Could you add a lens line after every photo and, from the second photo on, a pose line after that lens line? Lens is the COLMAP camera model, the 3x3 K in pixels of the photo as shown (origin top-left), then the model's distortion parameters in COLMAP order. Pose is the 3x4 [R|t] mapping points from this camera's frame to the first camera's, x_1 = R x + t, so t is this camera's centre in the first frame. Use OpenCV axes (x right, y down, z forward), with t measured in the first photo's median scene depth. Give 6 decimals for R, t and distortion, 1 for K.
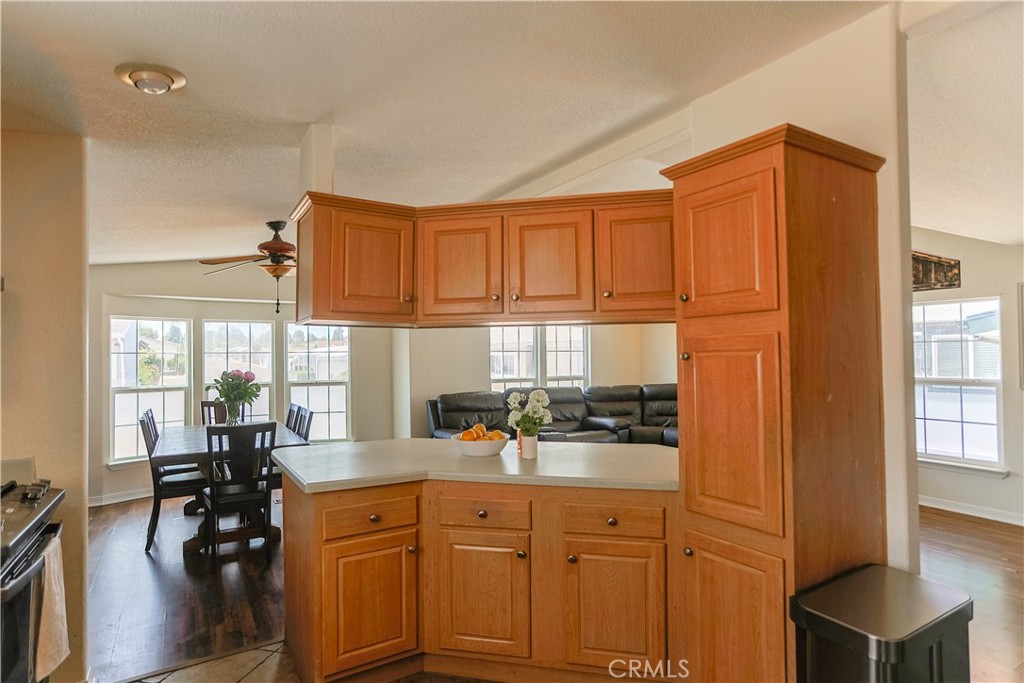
lens RADIAL K [[535.7, 0, 509.6], [0, 535.7, 347.6], [0, 0, 1]] dist [-0.051139, 0.023715]
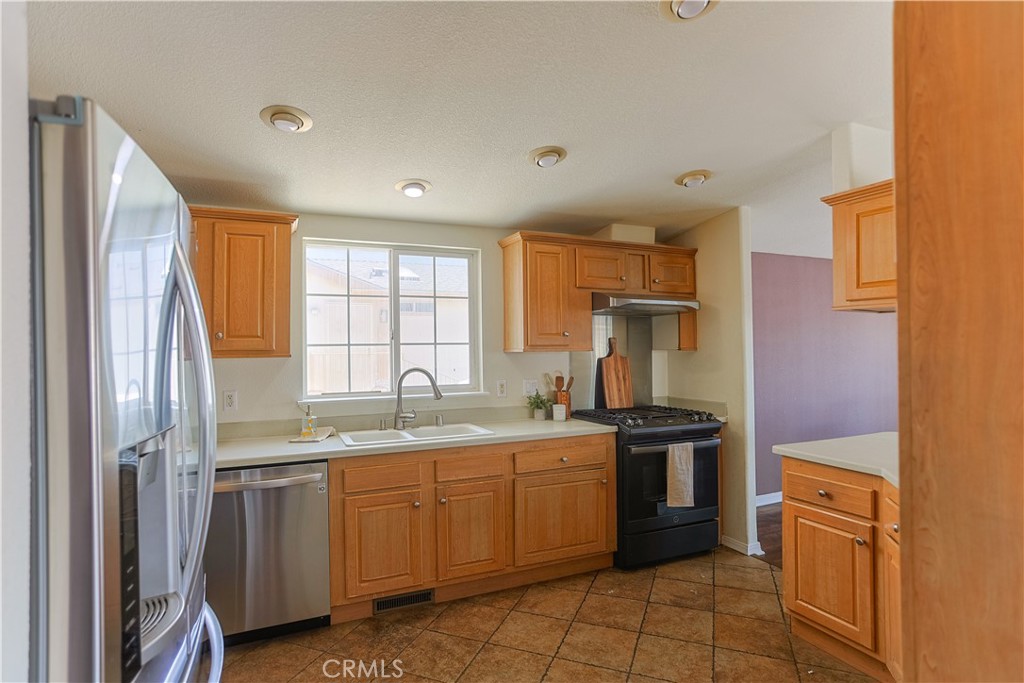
lens RADIAL K [[521.3, 0, 509.2], [0, 521.3, 347.7], [0, 0, 1]] dist [-0.048731, 0.044140]
pose [[-0.128735, 0.012638, -0.991599, 0.832192], [0.027820, 0.999571, 0.009128, -0.004874], [0.991289, -0.026411, -0.129031, 0.488314]]
